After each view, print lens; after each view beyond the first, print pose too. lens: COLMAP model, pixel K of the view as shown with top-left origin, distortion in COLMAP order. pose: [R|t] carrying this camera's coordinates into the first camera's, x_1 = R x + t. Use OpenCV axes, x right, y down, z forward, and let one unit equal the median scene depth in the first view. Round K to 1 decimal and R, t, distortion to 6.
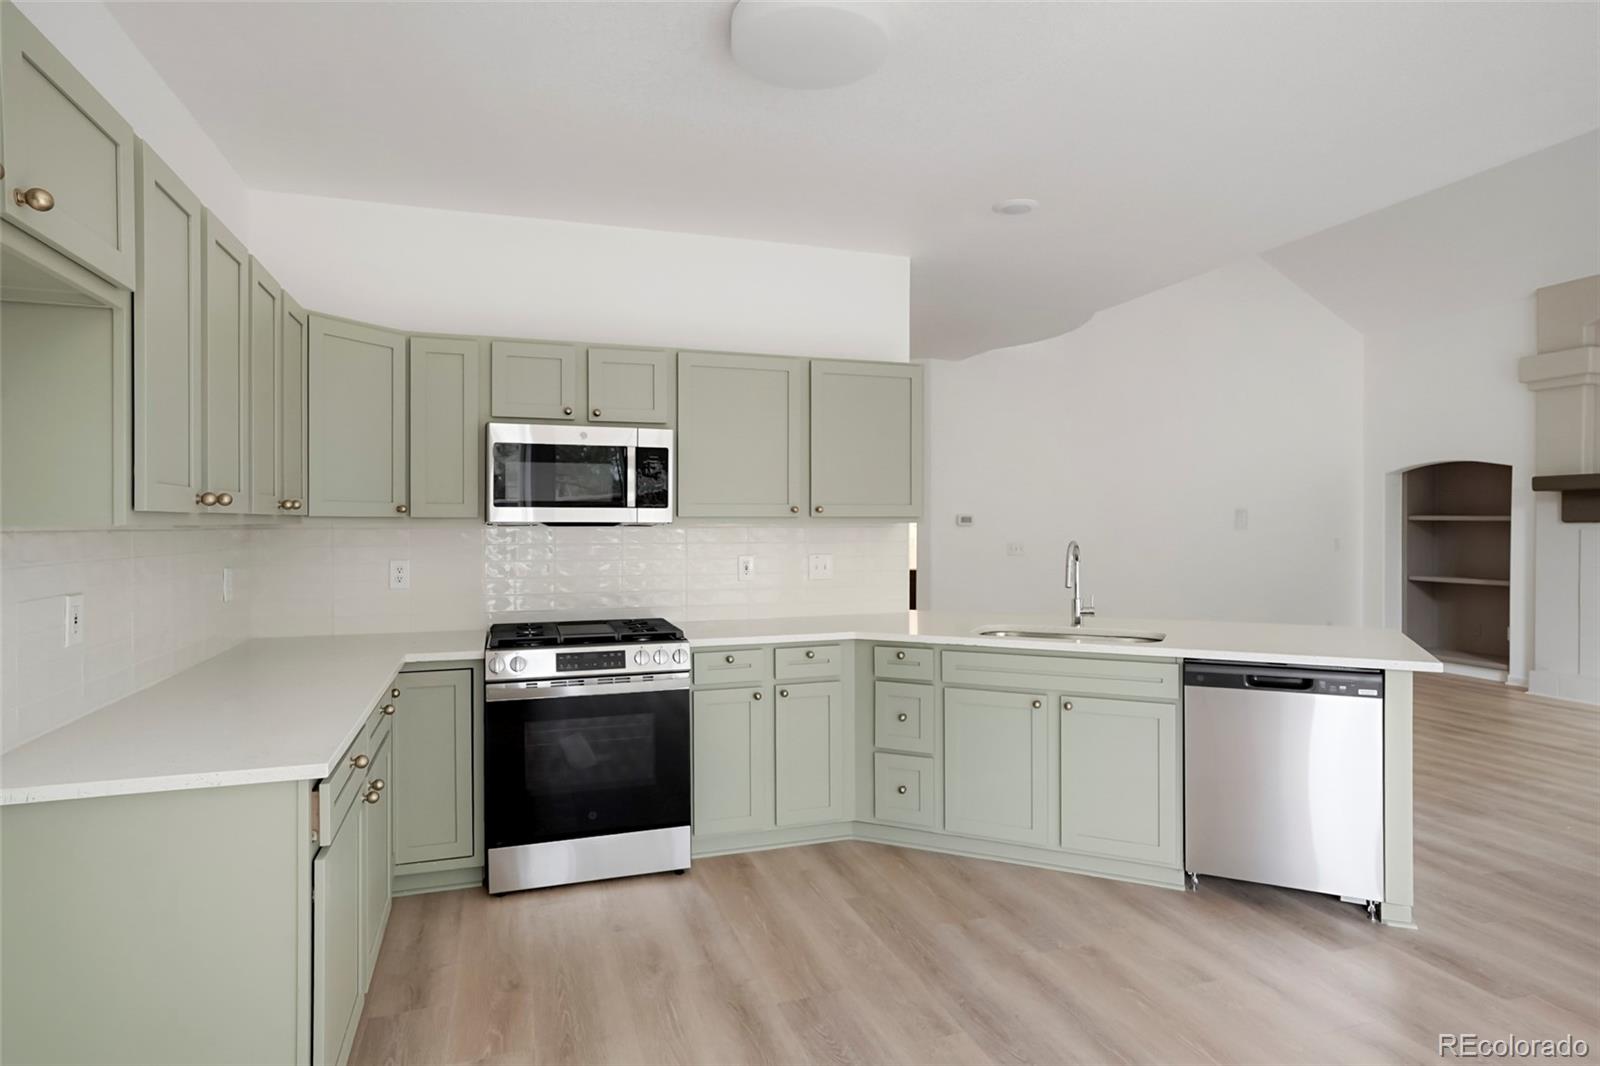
lens RADIAL K [[884.5, 0, 795.3], [0, 884.5, 525.8], [0, 0, 1]] dist [0.002025, 0.000493]
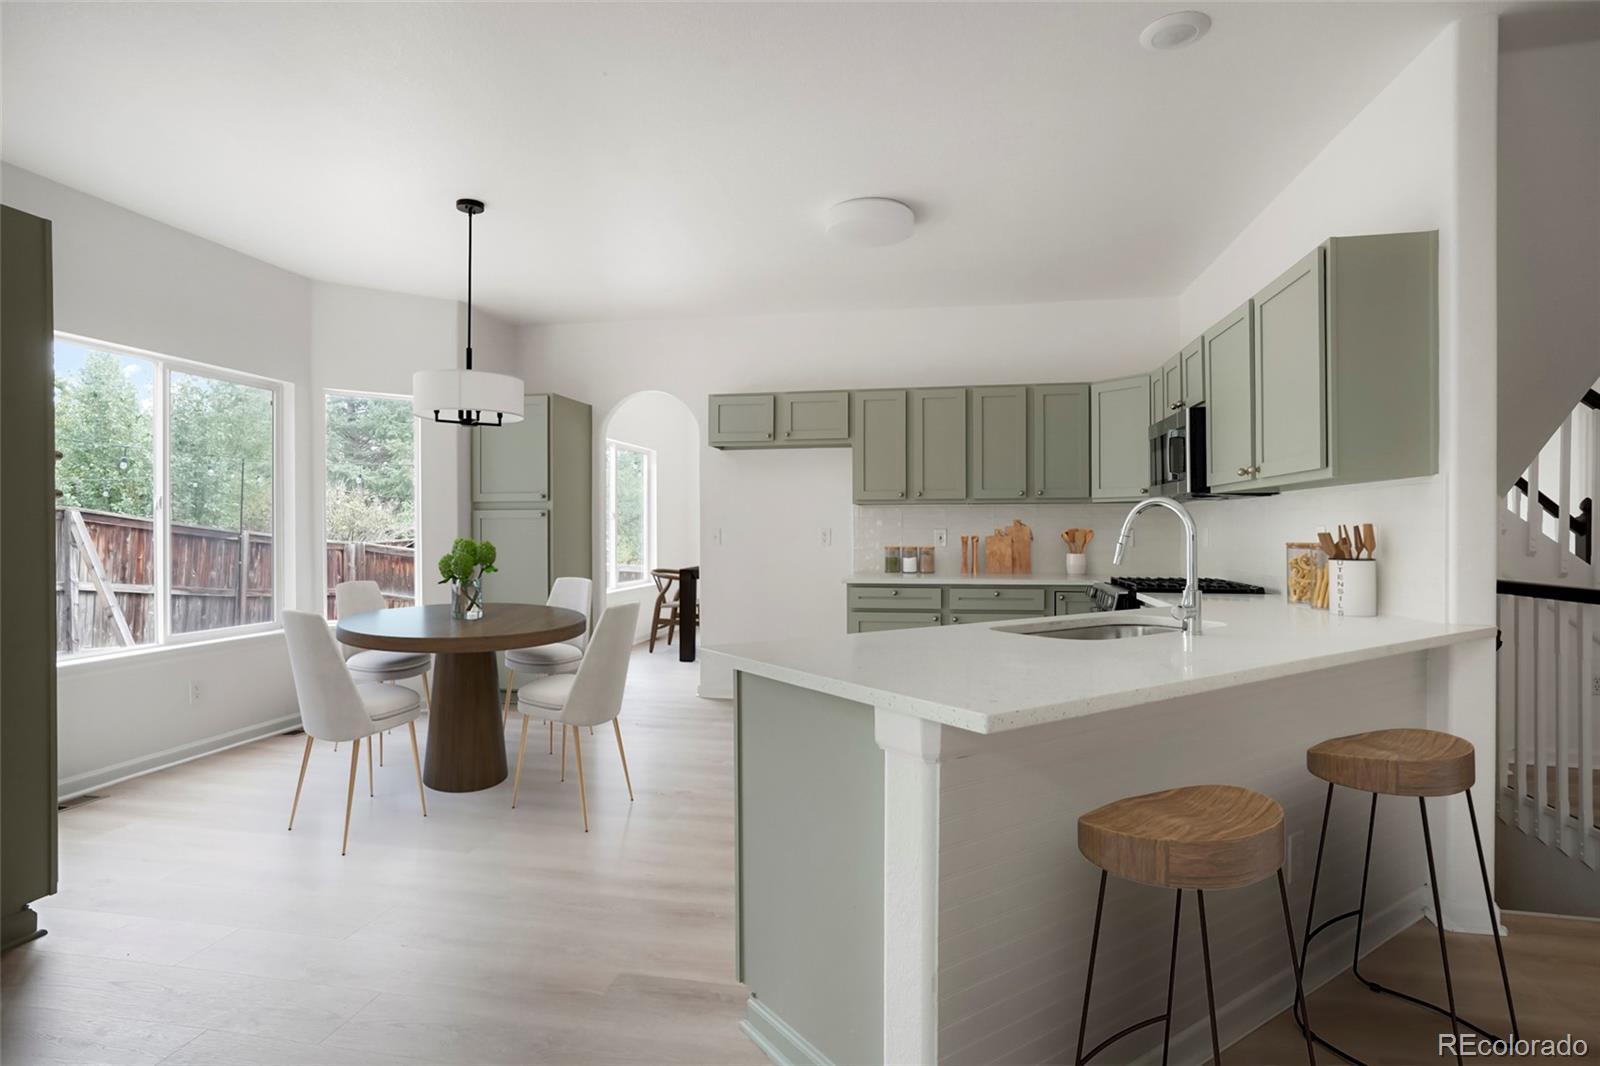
lens RADIAL K [[834.4, 0, 790.7], [0, 834.4, 526.3], [0, 0, 1]] dist [-0.020575, 0.001559]
pose [[-0.484586, -0.000862, -0.874743, 1.068222], [-0.003840, 0.999992, 0.001142, 0.042635], [0.874735, 0.003912, -0.484585, 1.154449]]
